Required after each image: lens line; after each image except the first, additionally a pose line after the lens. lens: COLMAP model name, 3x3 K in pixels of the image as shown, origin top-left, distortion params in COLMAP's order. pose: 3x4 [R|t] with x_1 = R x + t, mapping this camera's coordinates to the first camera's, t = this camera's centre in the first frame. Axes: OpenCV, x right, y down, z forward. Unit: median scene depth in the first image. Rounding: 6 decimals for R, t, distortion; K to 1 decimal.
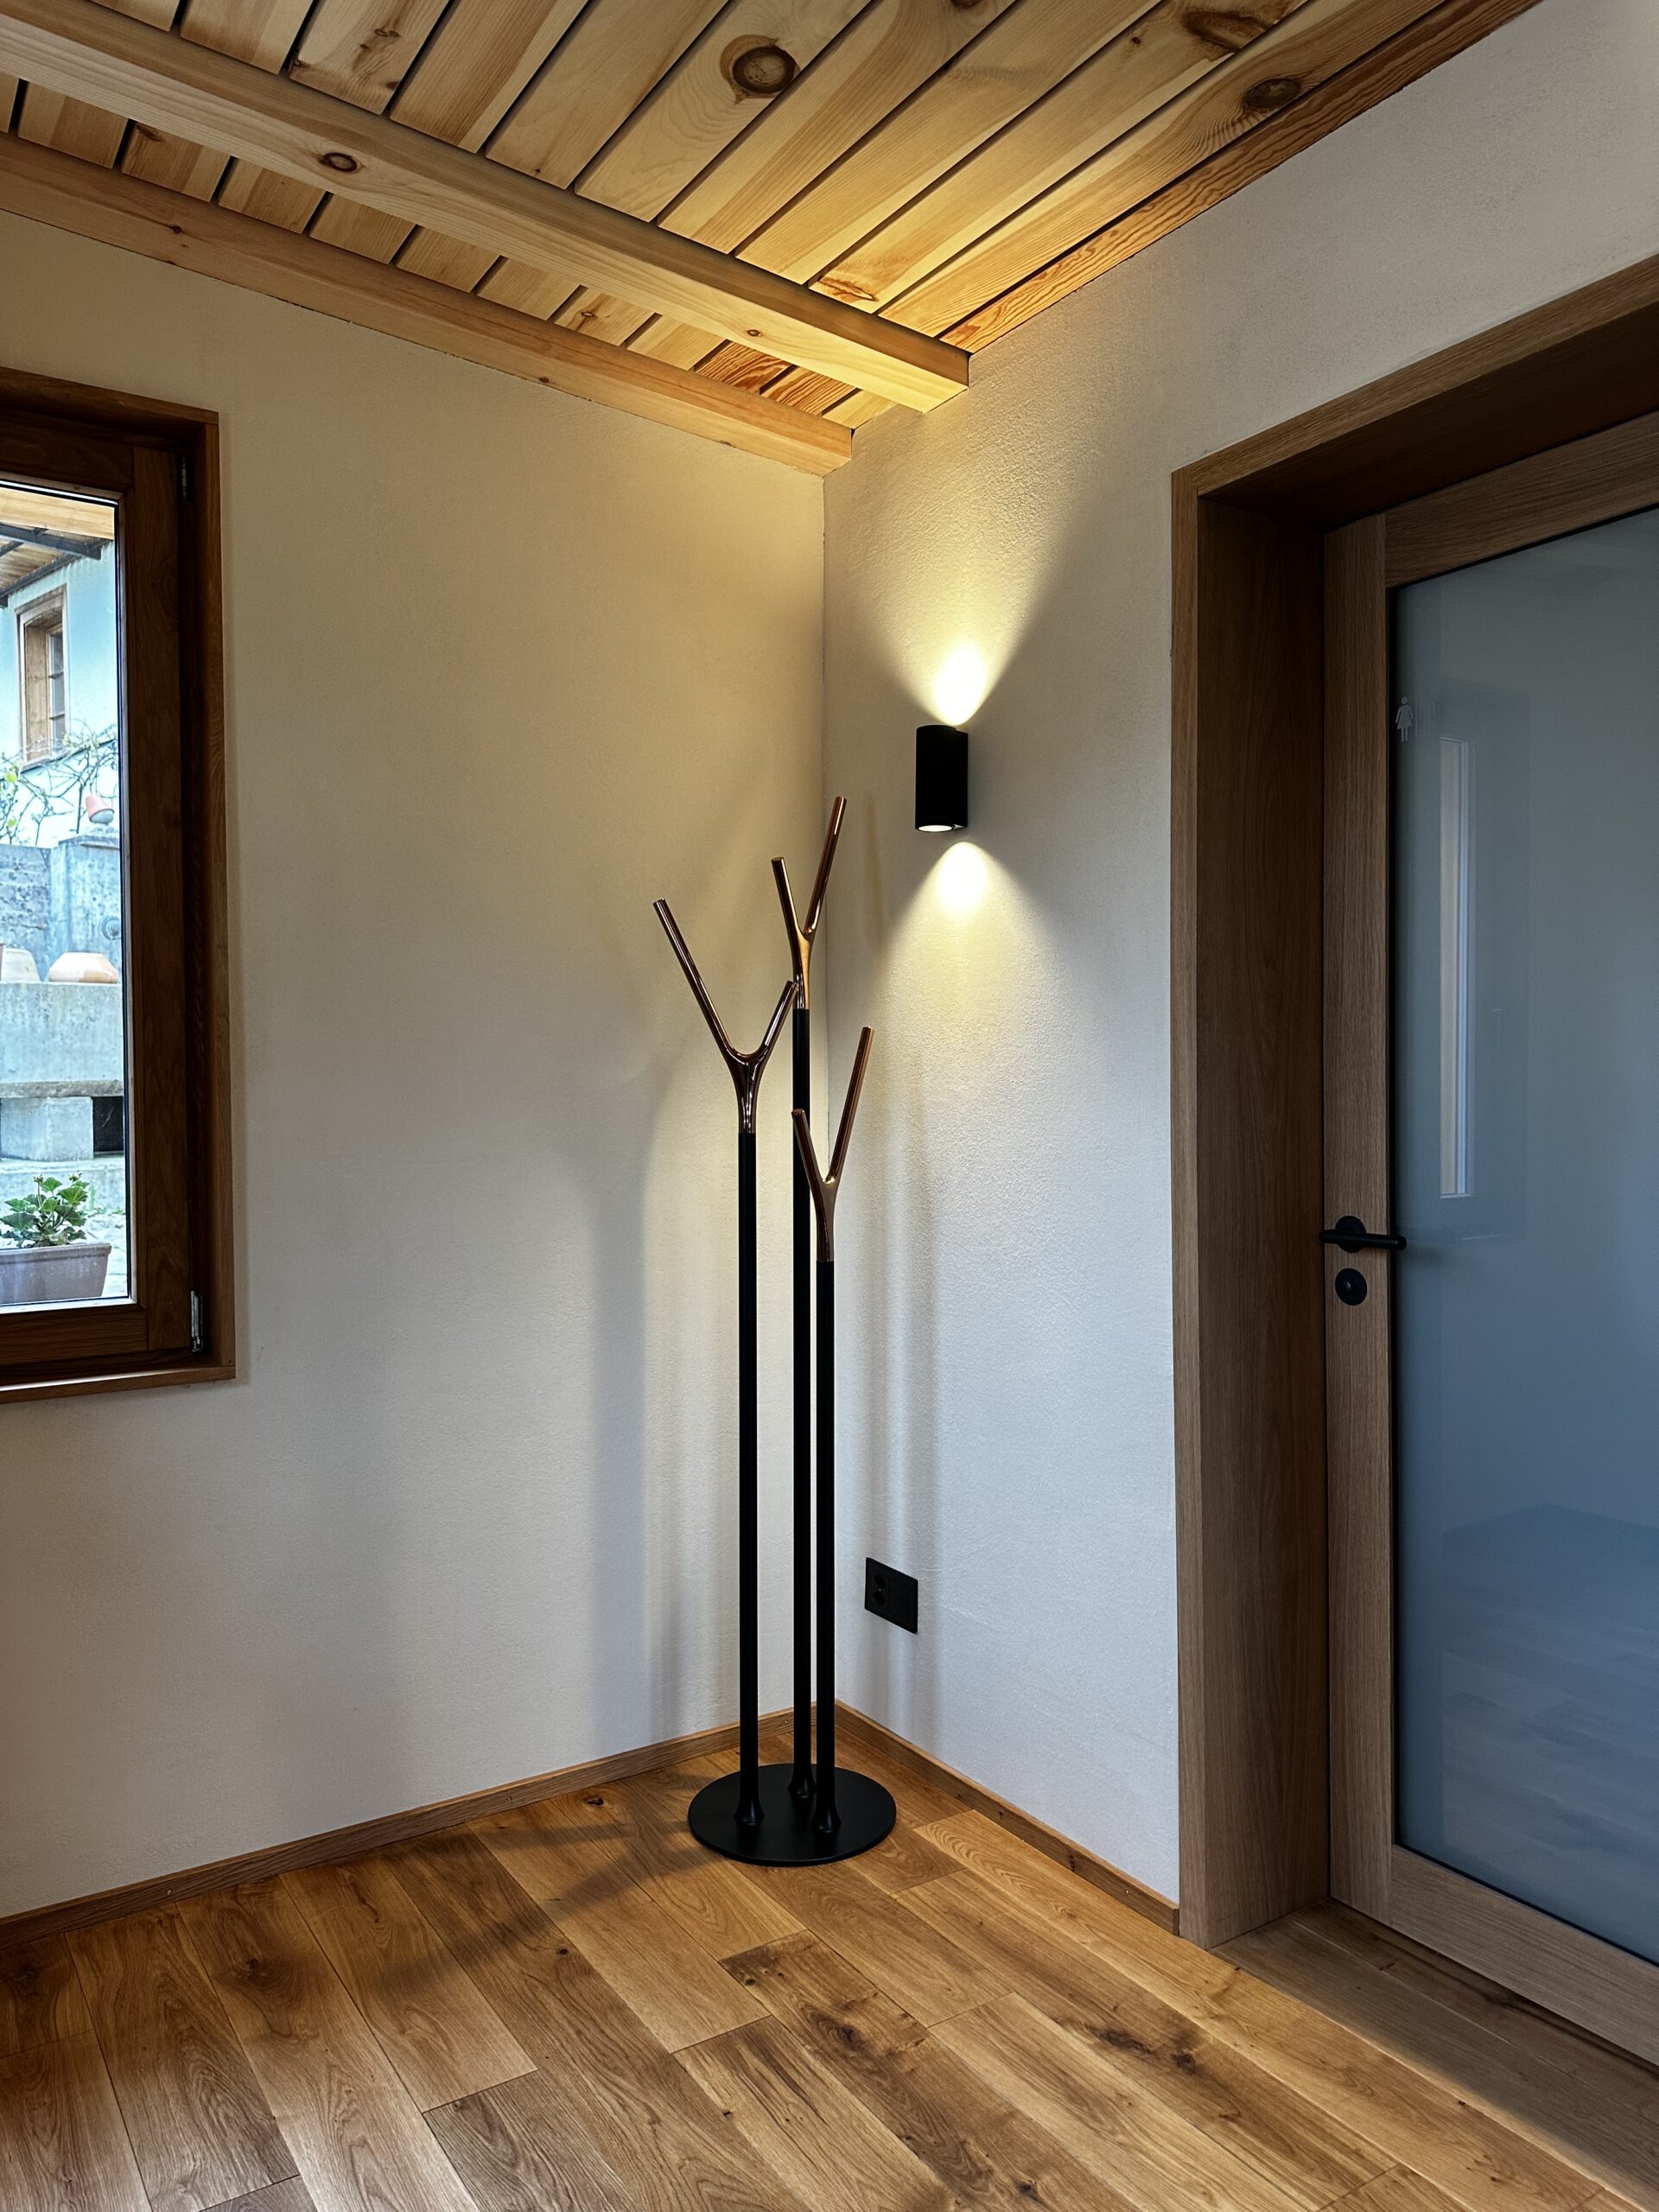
lens RADIAL K [[1549.6, 0, 829.5], [0, 1549.6, 1106.0], [0, 0, 1]] dist [0.028348, -0.036468]
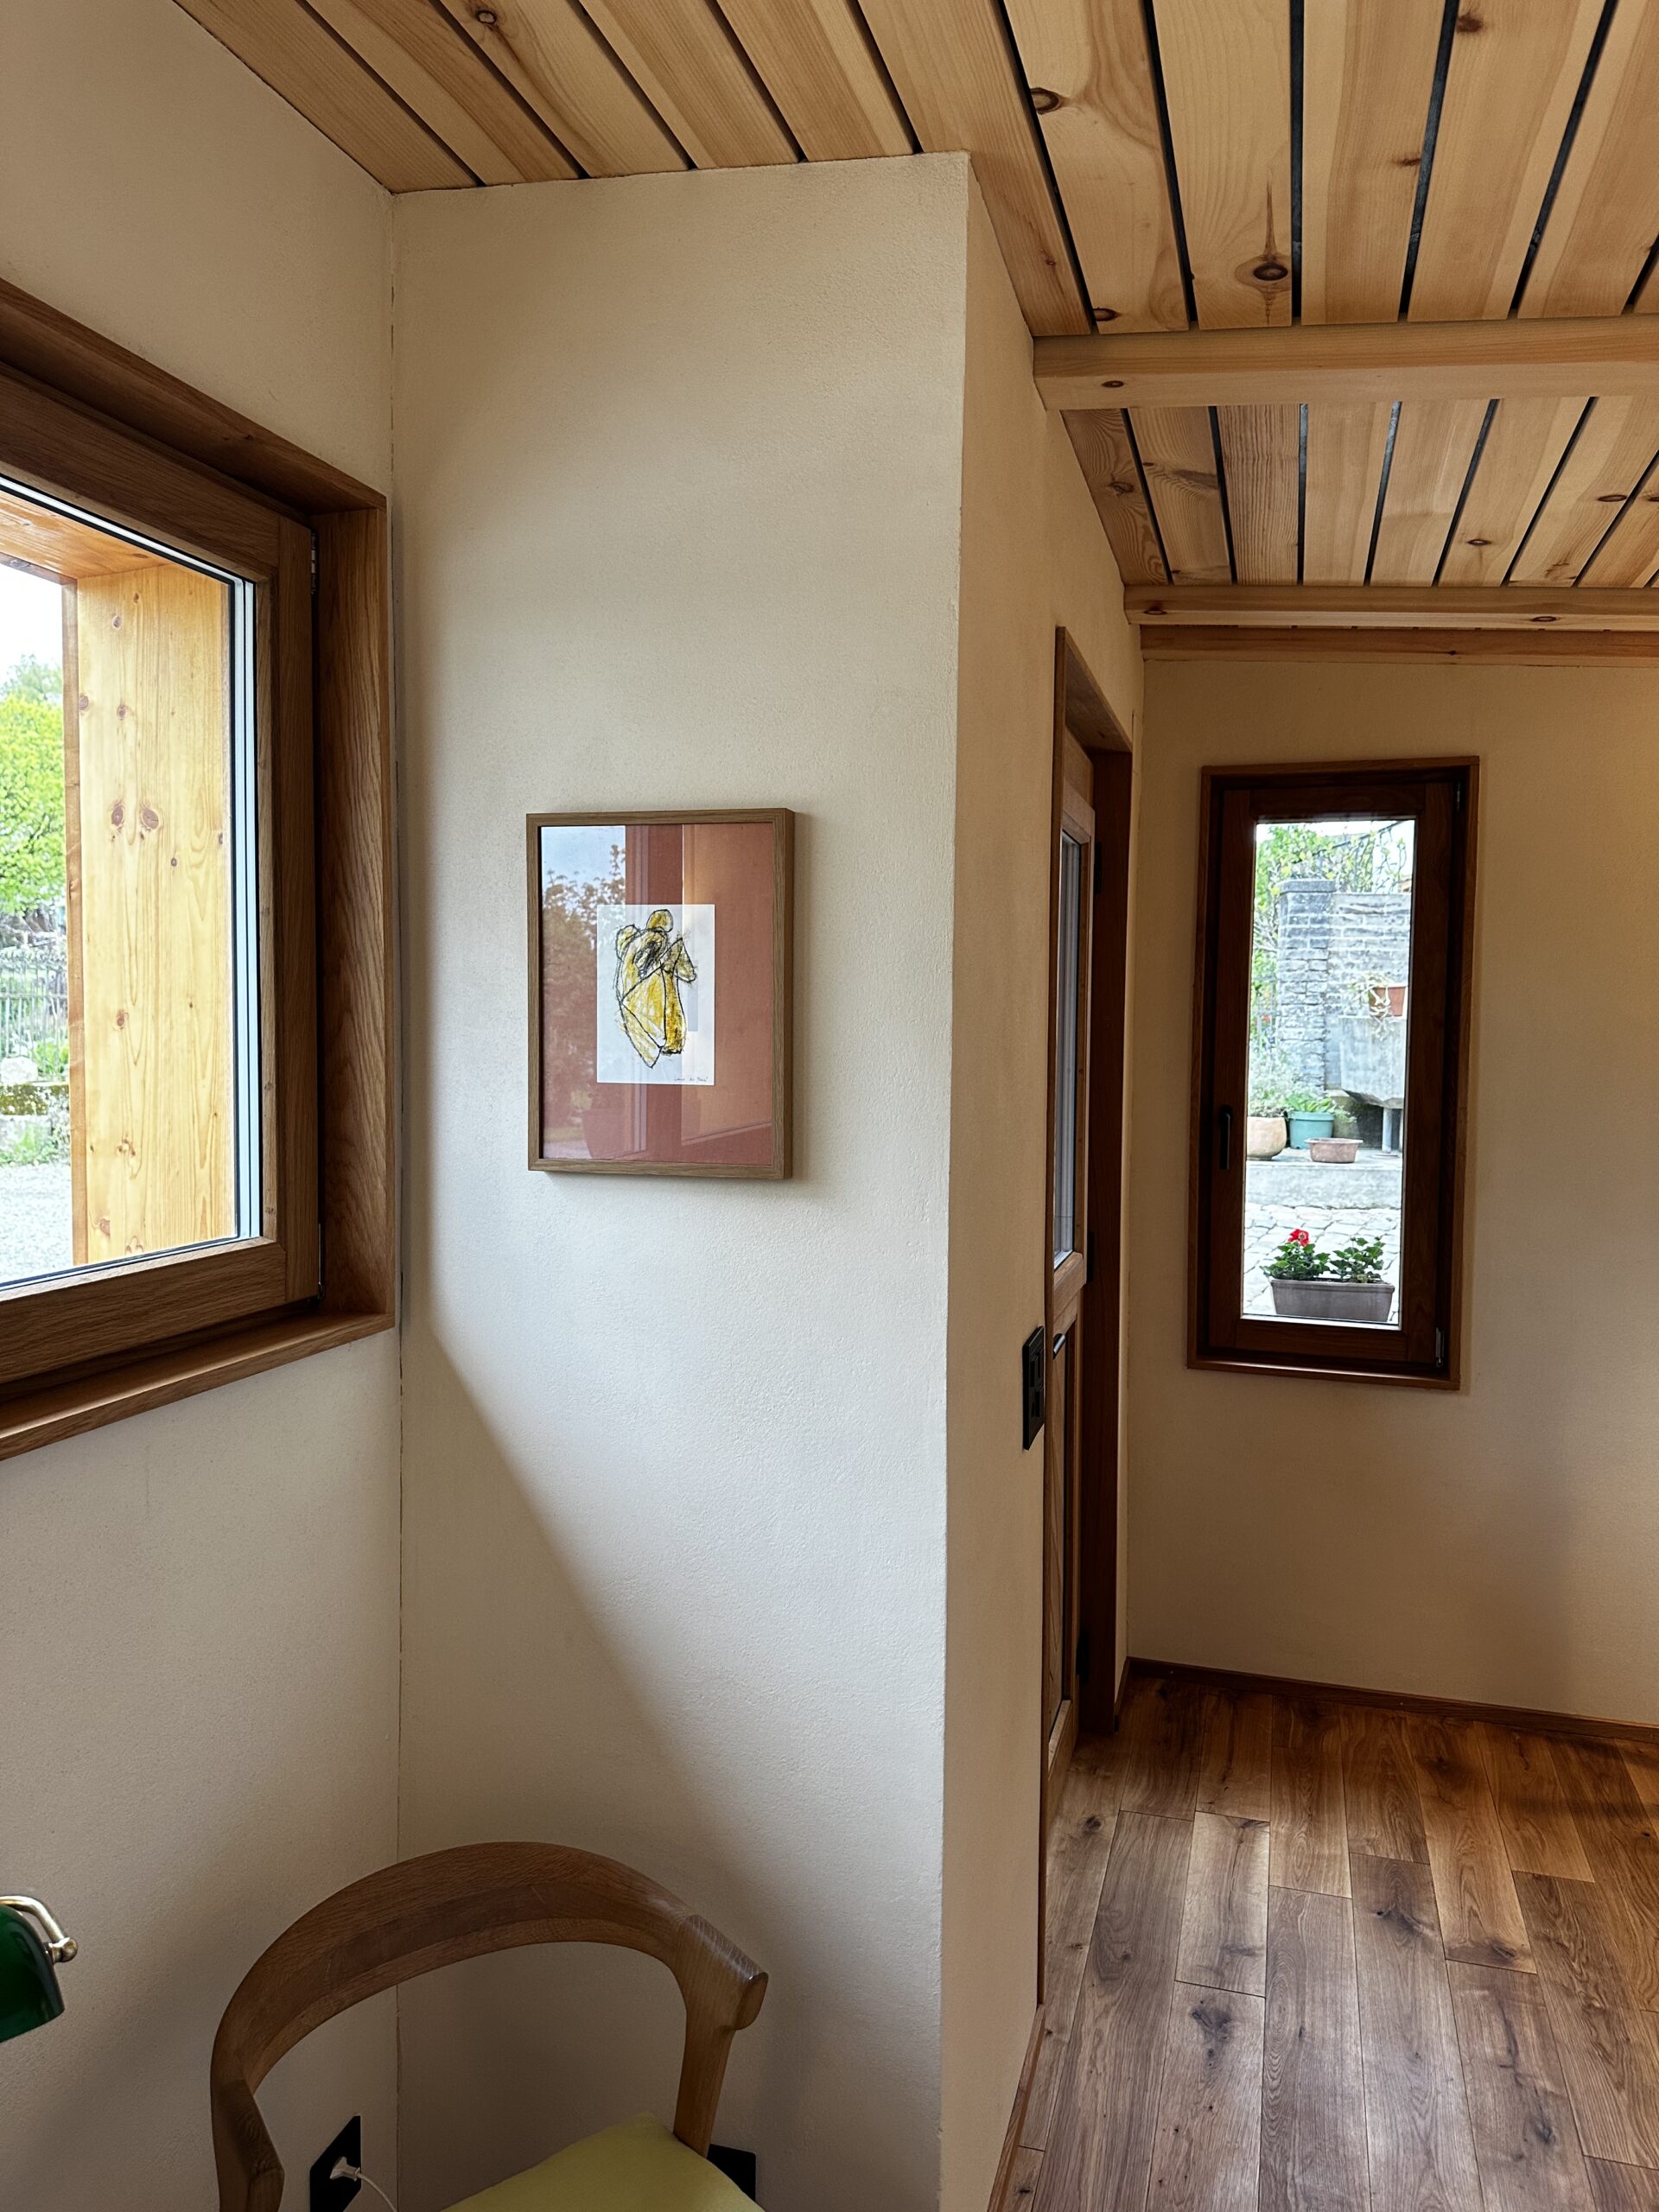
lens RADIAL K [[1549.6, 0, 829.5], [0, 1549.6, 1106.0], [0, 0, 1]] dist [0.028348, -0.036468]
pose [[0.645951, 0.059324, -0.761070, 0.390081], [-0.028990, 0.998163, 0.053199, -0.178554], [0.762828, -0.012300, 0.646484, -0.485582]]
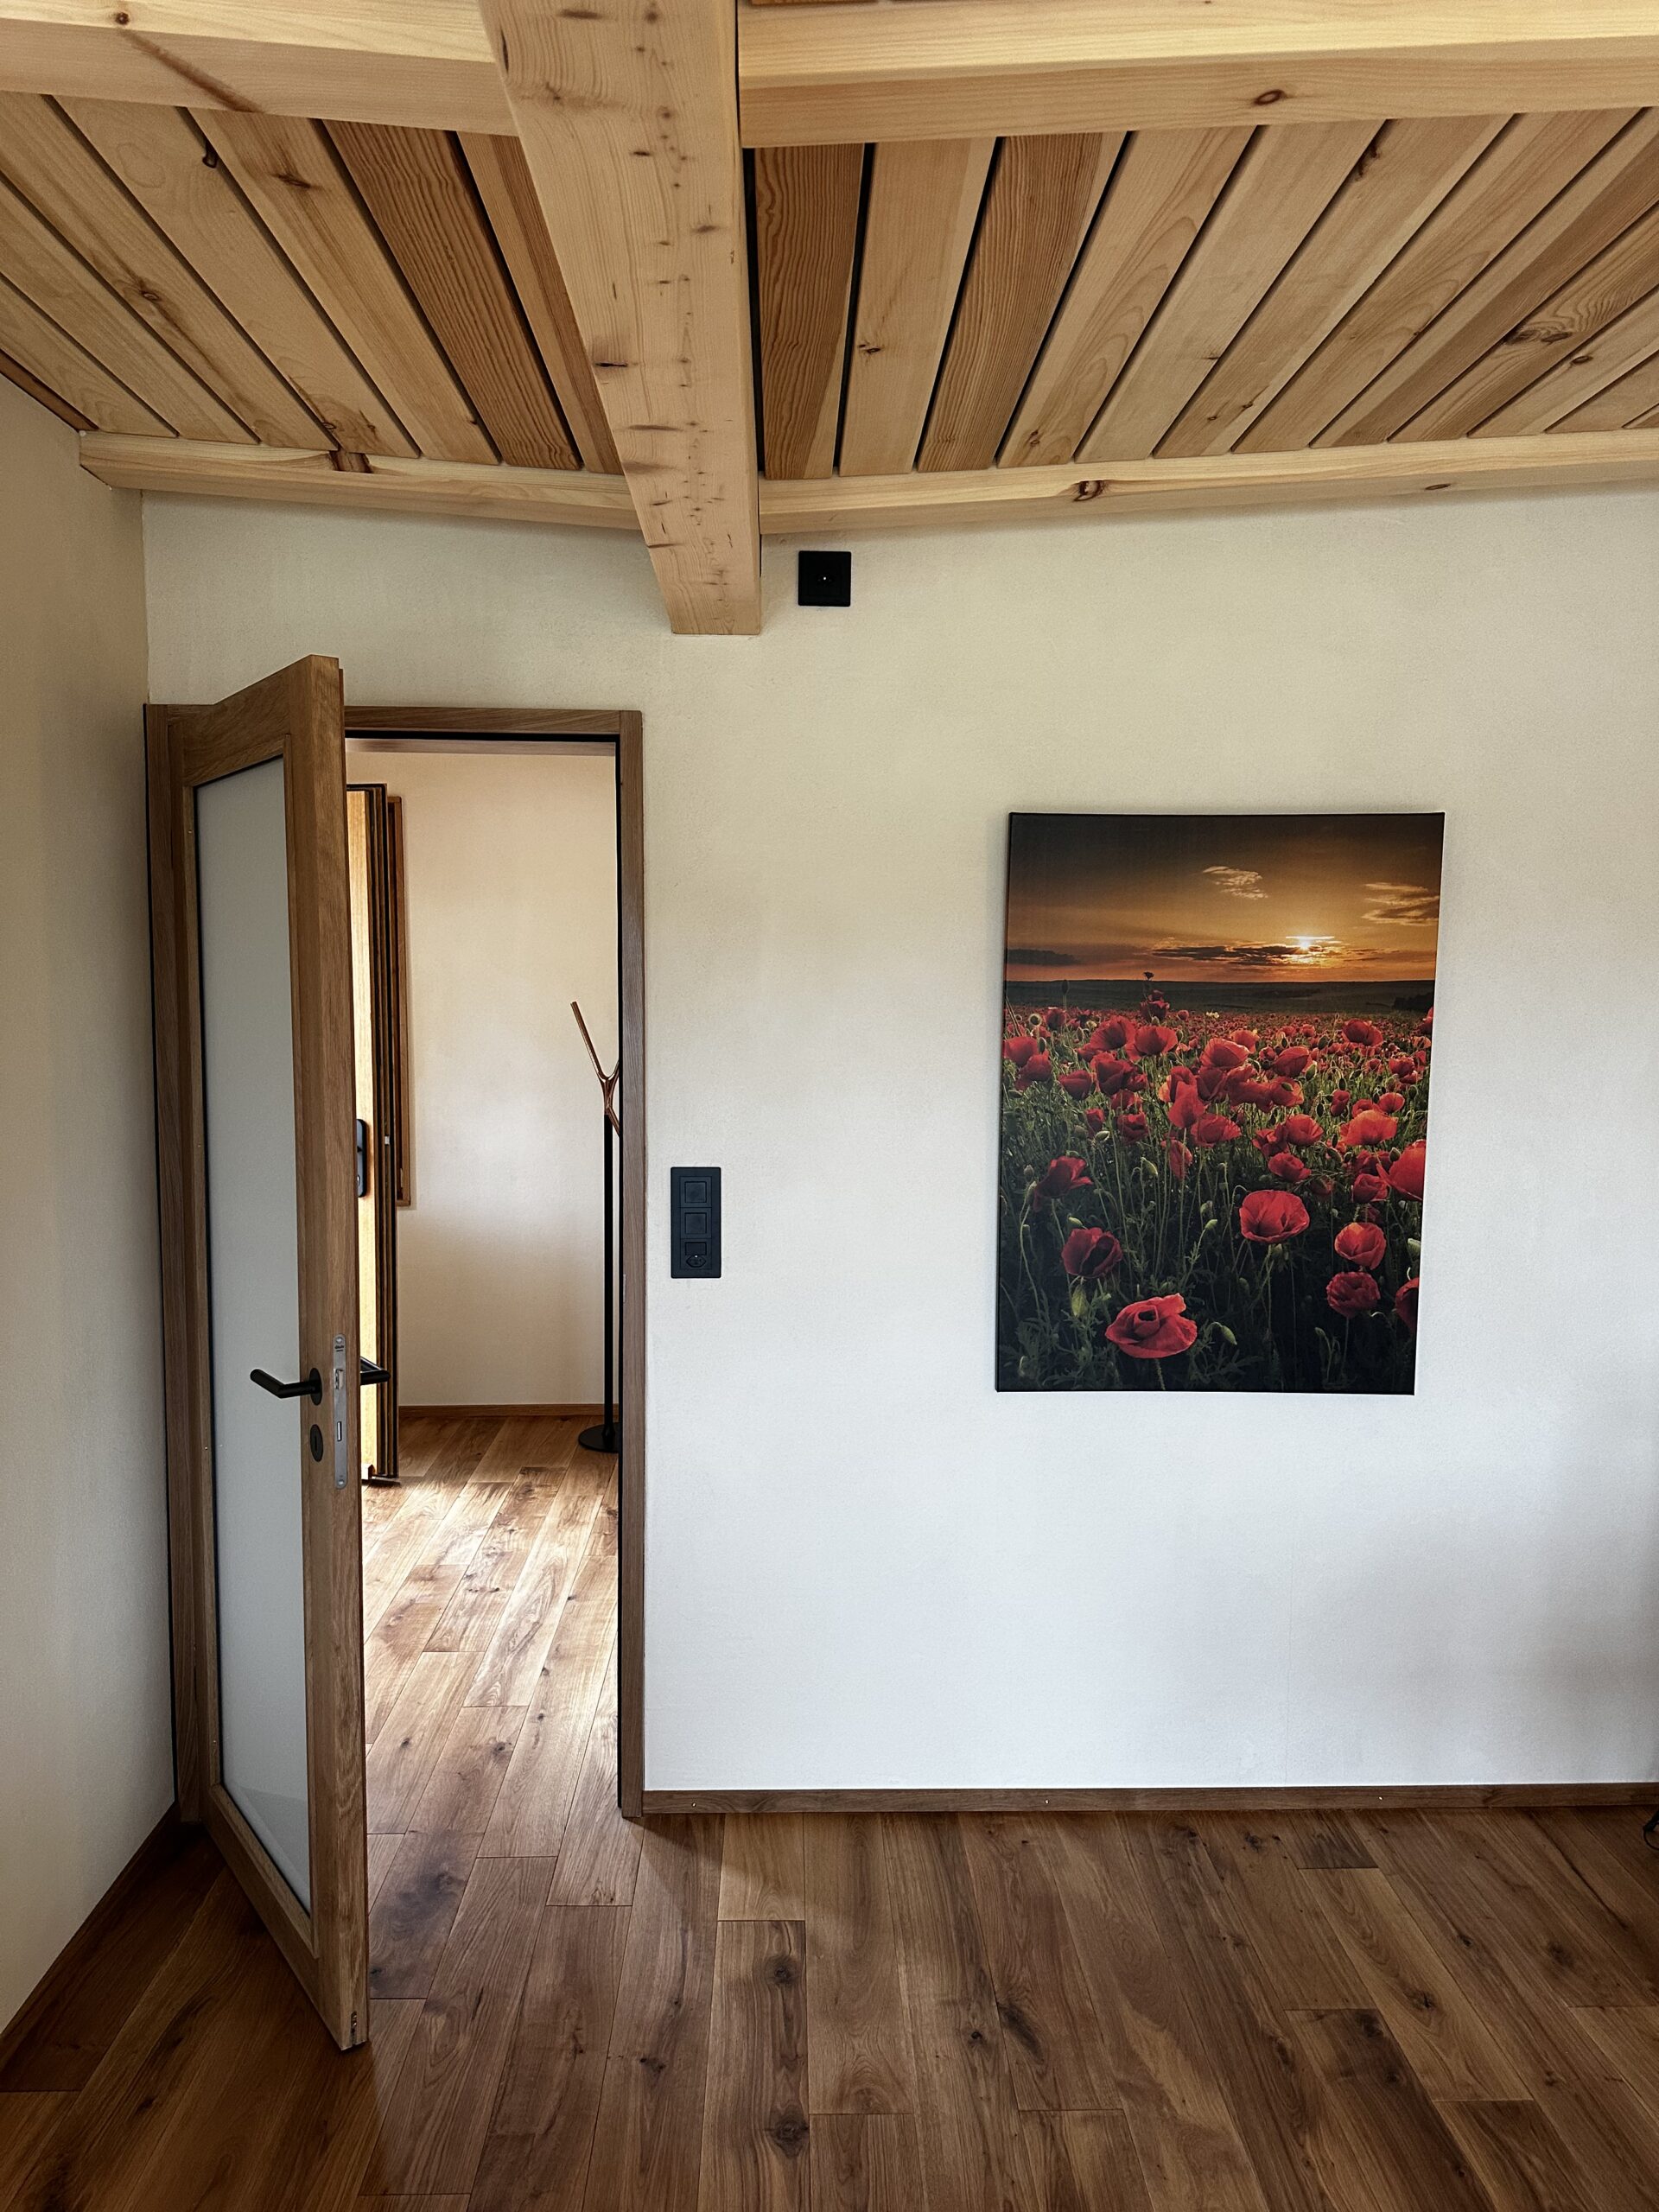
lens RADIAL K [[1549.6, 0, 829.5], [0, 1549.6, 1106.0], [0, 0, 1]] dist [0.028348, -0.036468]
pose [[0.854426, 0.057661, -0.516364, 1.479193], [-0.022302, 0.996977, 0.074427, -0.179508], [0.519095, -0.052076, 0.853129, -0.725405]]
